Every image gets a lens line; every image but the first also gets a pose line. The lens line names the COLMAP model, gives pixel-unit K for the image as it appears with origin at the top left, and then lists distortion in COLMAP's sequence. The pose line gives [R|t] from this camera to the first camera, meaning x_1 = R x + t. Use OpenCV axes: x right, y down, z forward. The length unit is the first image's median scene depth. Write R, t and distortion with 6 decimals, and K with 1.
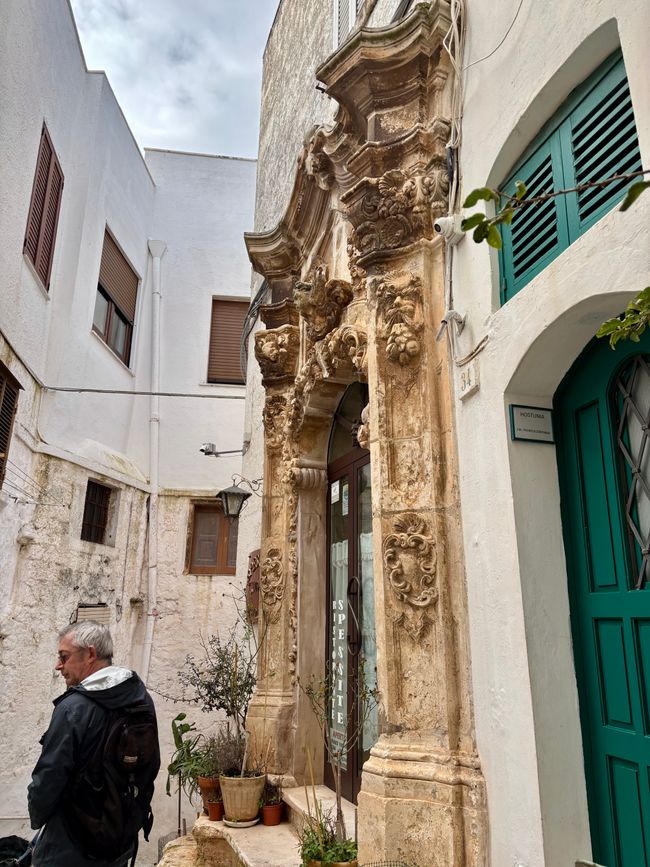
lens RADIAL K [[643.8, 0, 322.3], [0, 643.8, 439.4], [0, 0, 1]] dist [0.083918, -0.097230]
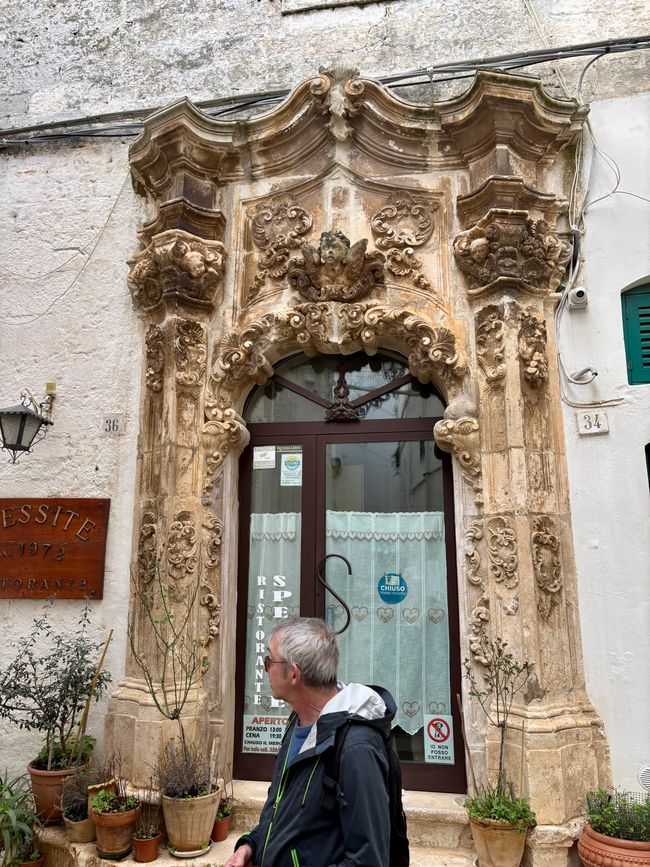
lens RADIAL K [[643.8, 0, 322.3], [0, 643.8, 439.4], [0, 0, 1]] dist [0.083918, -0.097230]
pose [[0.506857, 0.190734, 0.840664, -1.011239], [-0.240821, 0.967717, -0.074364, 0.150272], [-0.827708, -0.164757, 0.536427, 0.646666]]
